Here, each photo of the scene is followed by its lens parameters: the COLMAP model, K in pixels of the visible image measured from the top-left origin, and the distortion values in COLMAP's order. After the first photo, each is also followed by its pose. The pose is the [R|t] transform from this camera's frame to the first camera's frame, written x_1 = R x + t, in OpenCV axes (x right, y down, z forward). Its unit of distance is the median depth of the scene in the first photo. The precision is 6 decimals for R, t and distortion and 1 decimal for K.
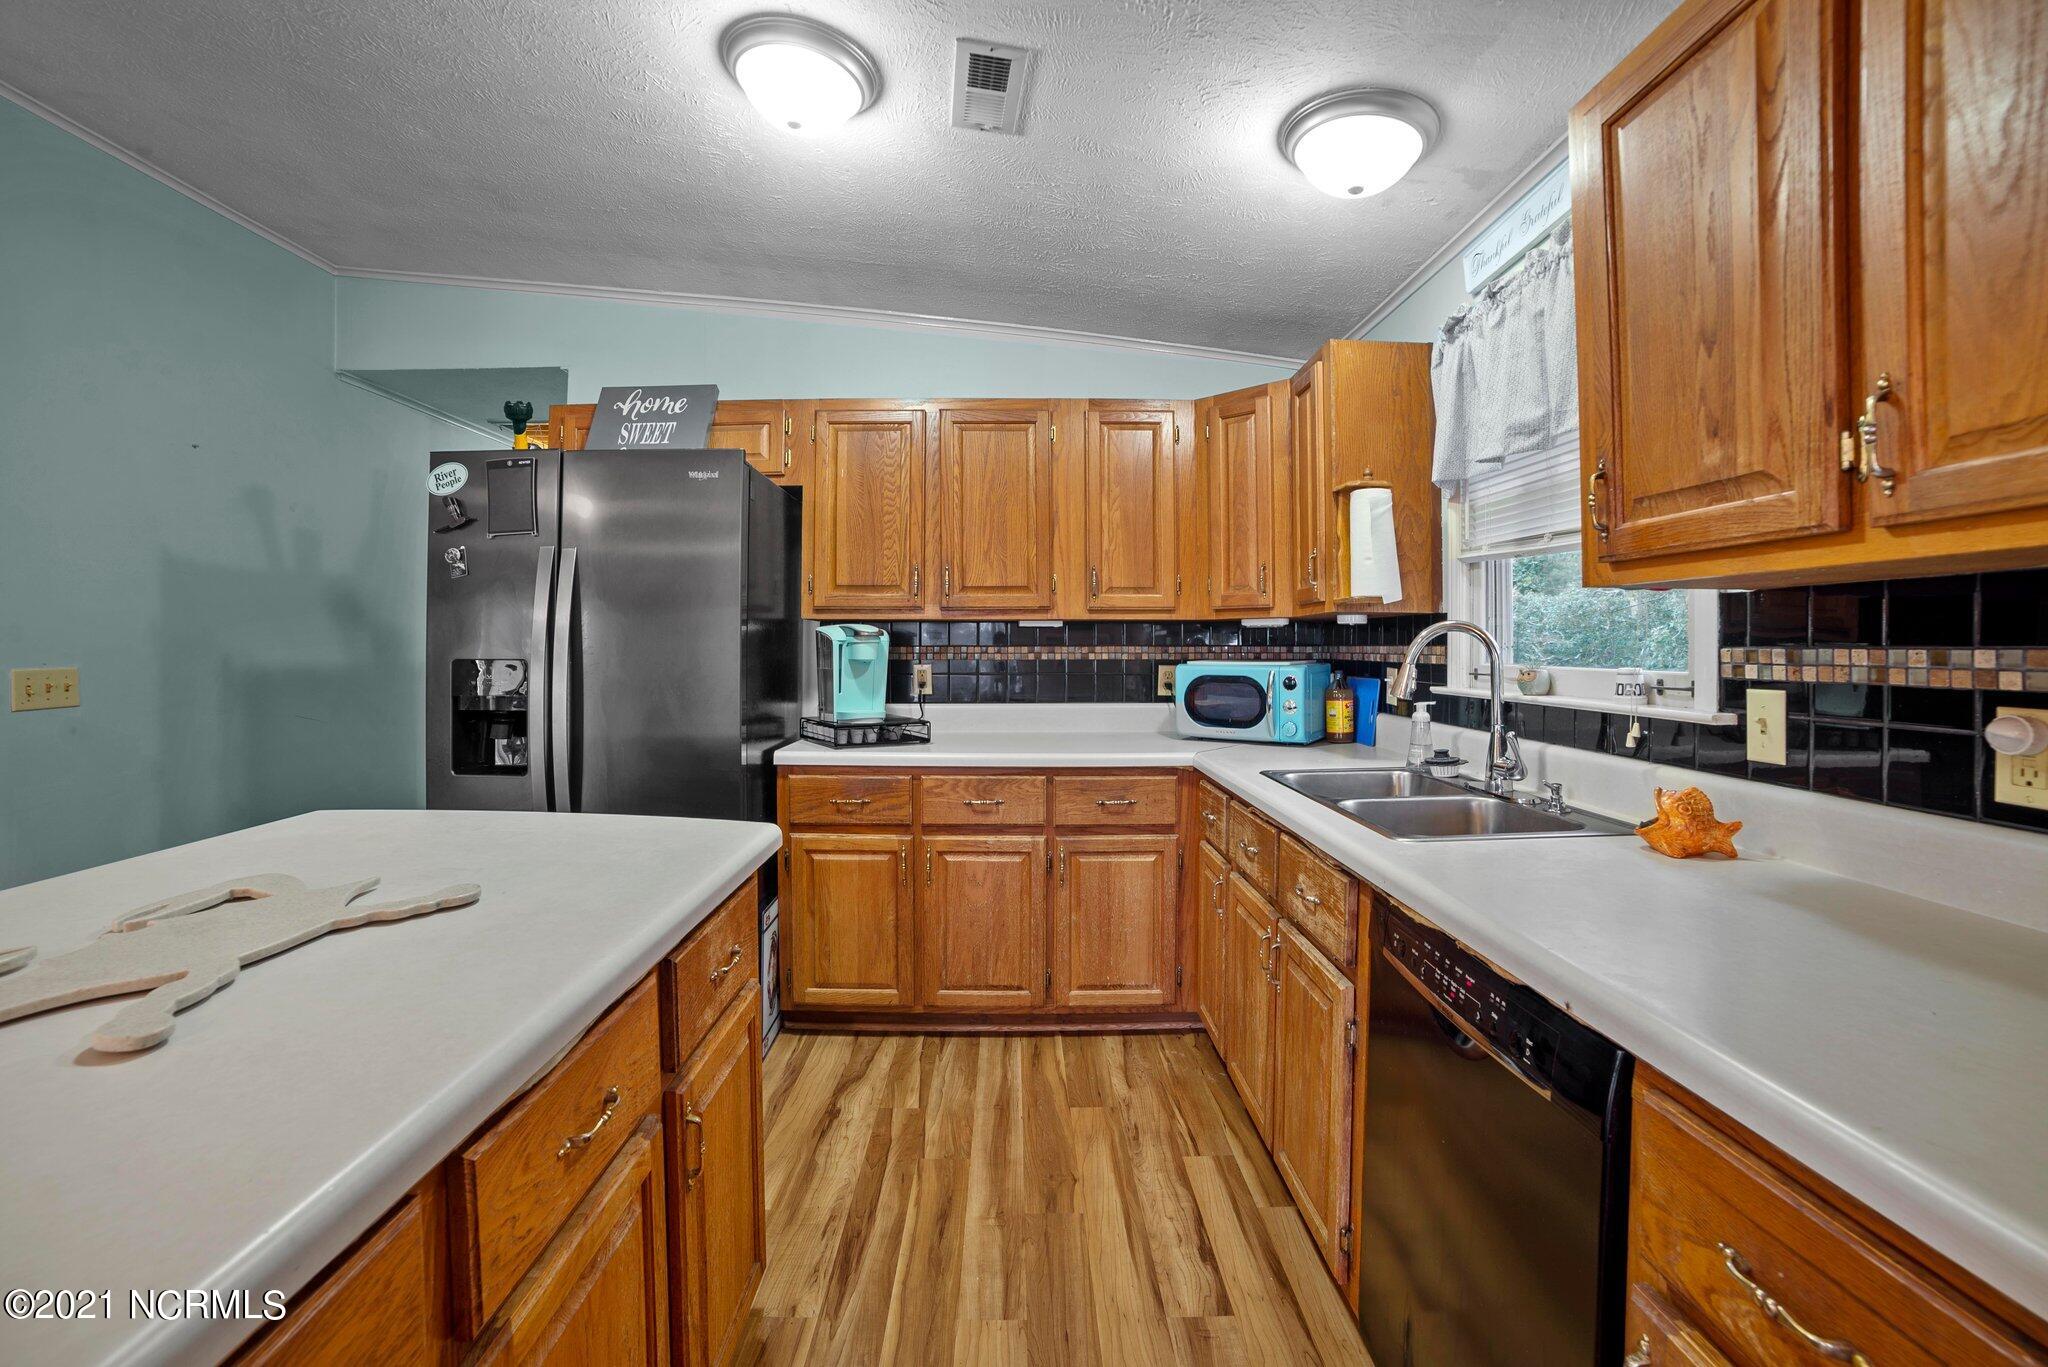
lens RADIAL K [[858.6, 0, 1015.7], [0, 858.6, 651.2], [0, 0, 1]] dist [-0.111153, 0.036676]
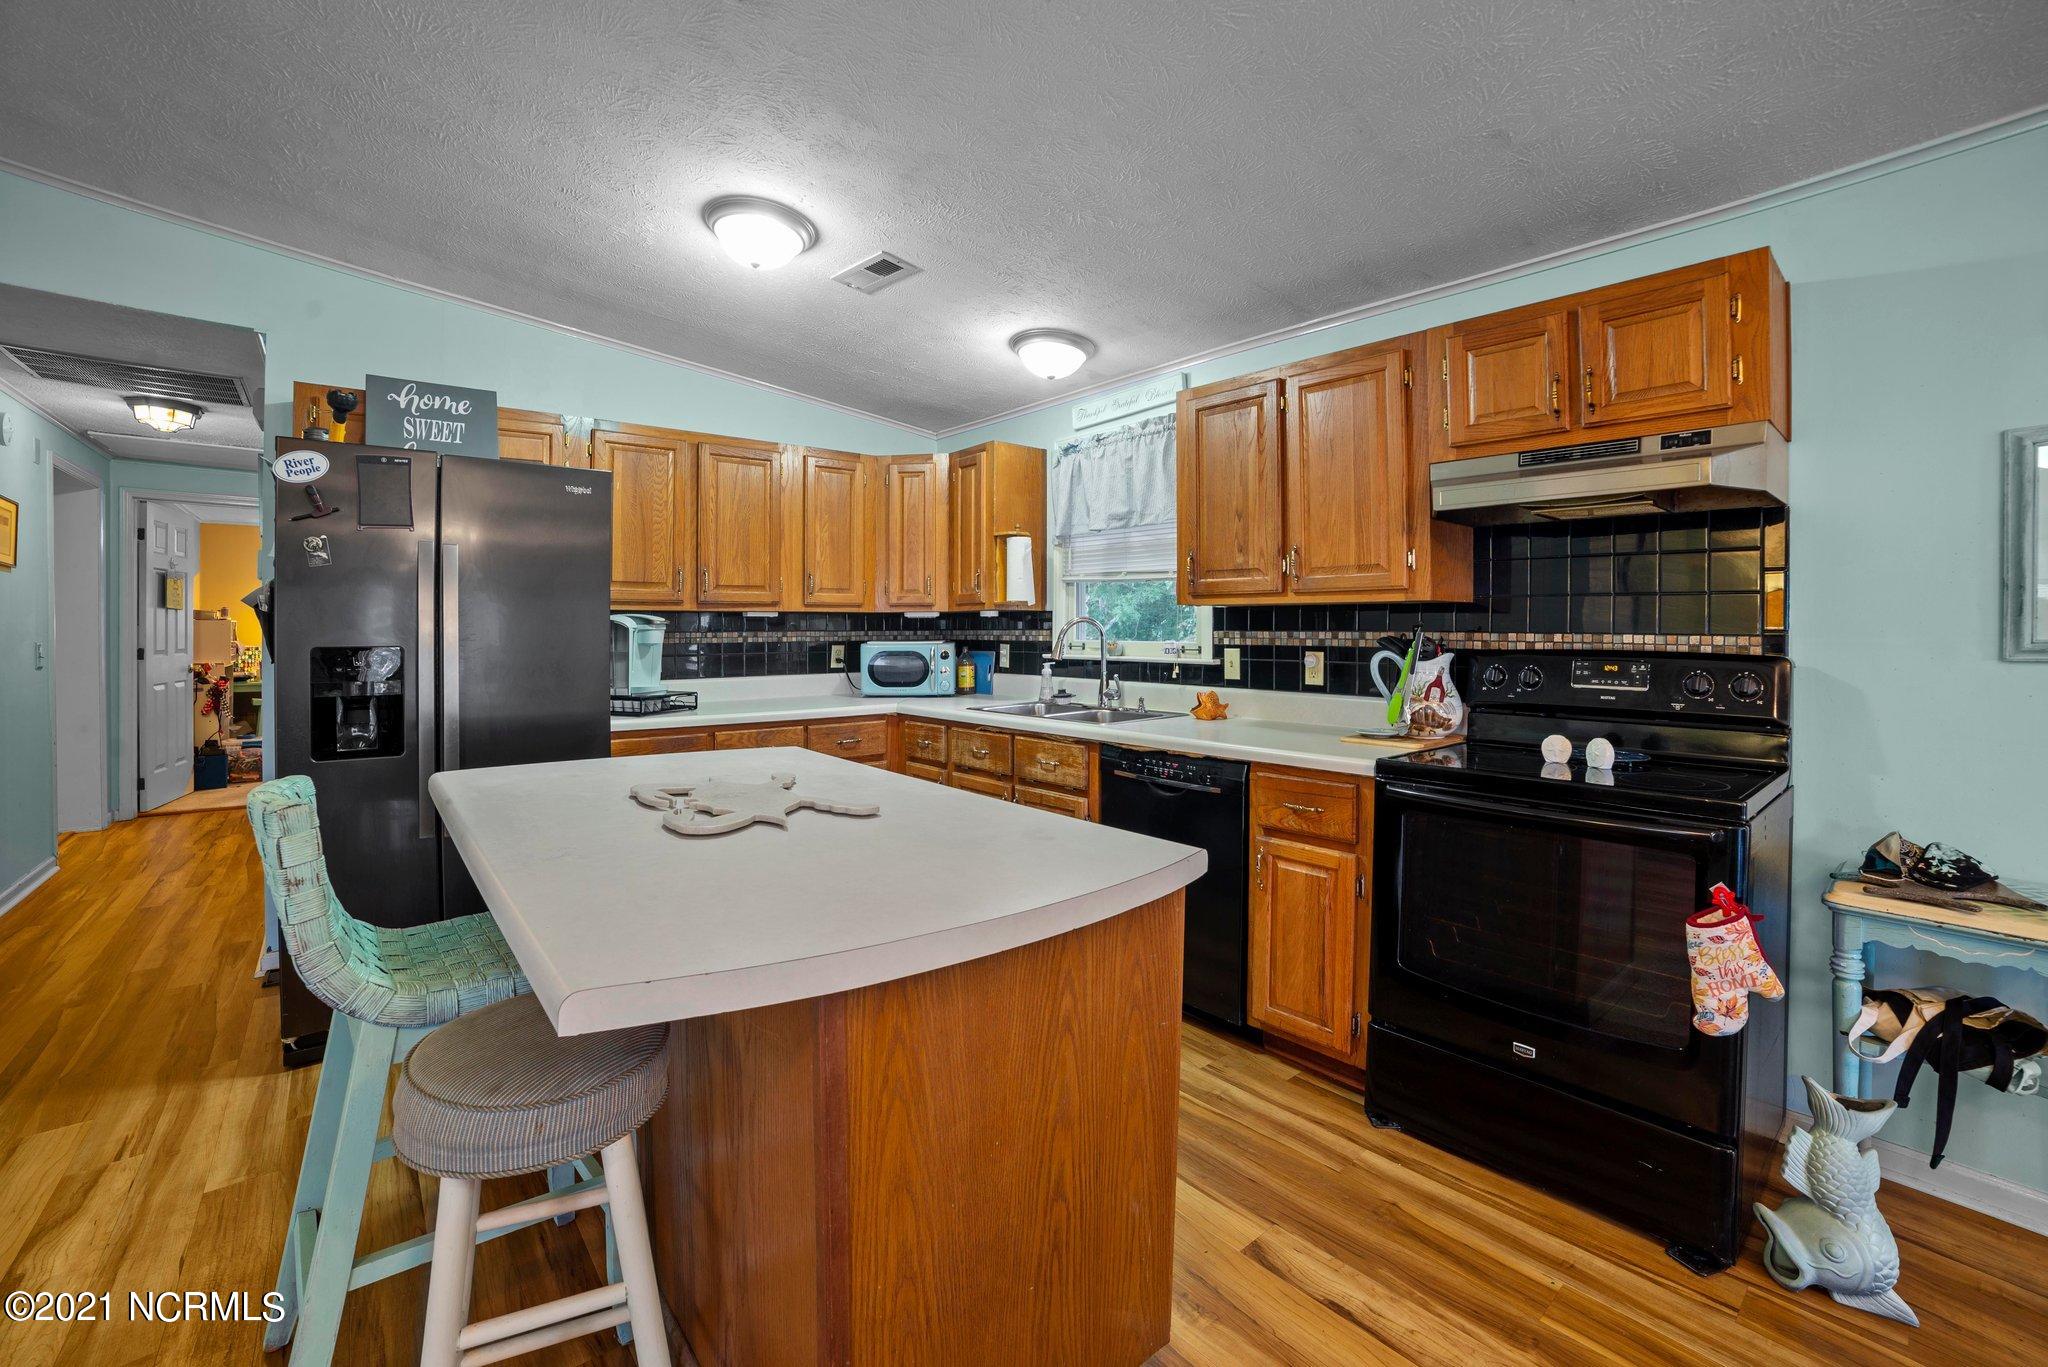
lens RADIAL K [[858.6, 0, 1015.7], [0, 858.6, 651.2], [0, 0, 1]] dist [-0.111153, 0.036676]
pose [[0.773987, -0.018190, 0.632940, -0.567148], [0.006347, 0.999760, 0.020971, -0.000885], [-0.633170, -0.012214, 0.773916, -0.271798]]
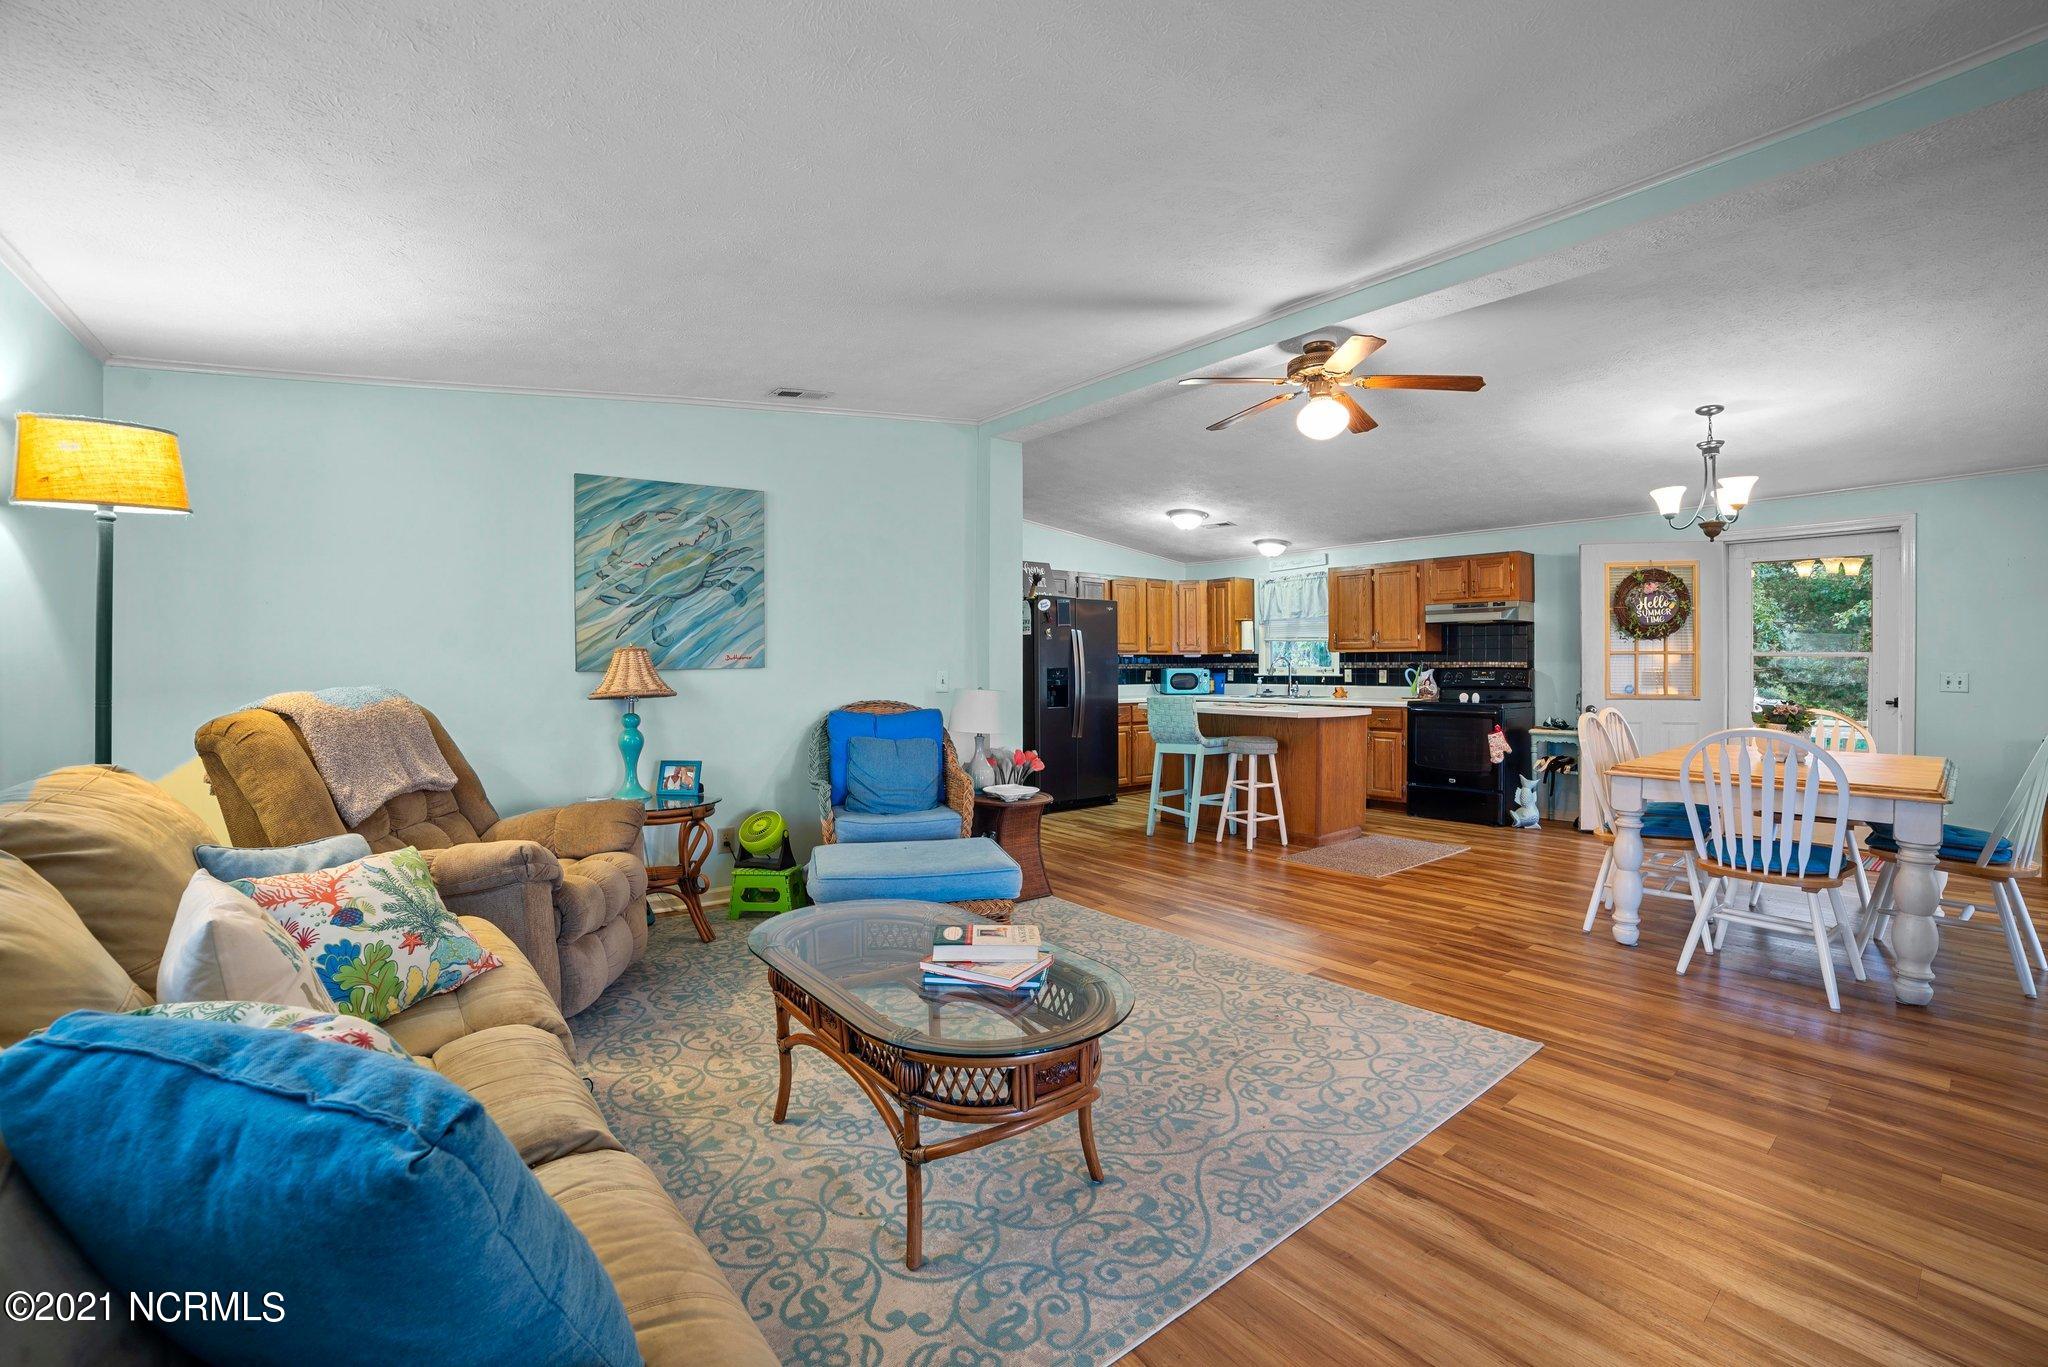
lens RADIAL K [[871.2, 0, 1024.0], [0, 871.2, 683.5], [0, 0, 1]] dist [-0.108918, 0.038864]
pose [[0.782993, -0.017177, 0.621794, -2.343919], [0.011380, 0.999847, 0.013290, 0.019112], [-0.621927, -0.003330, 0.783068, -1.188535]]
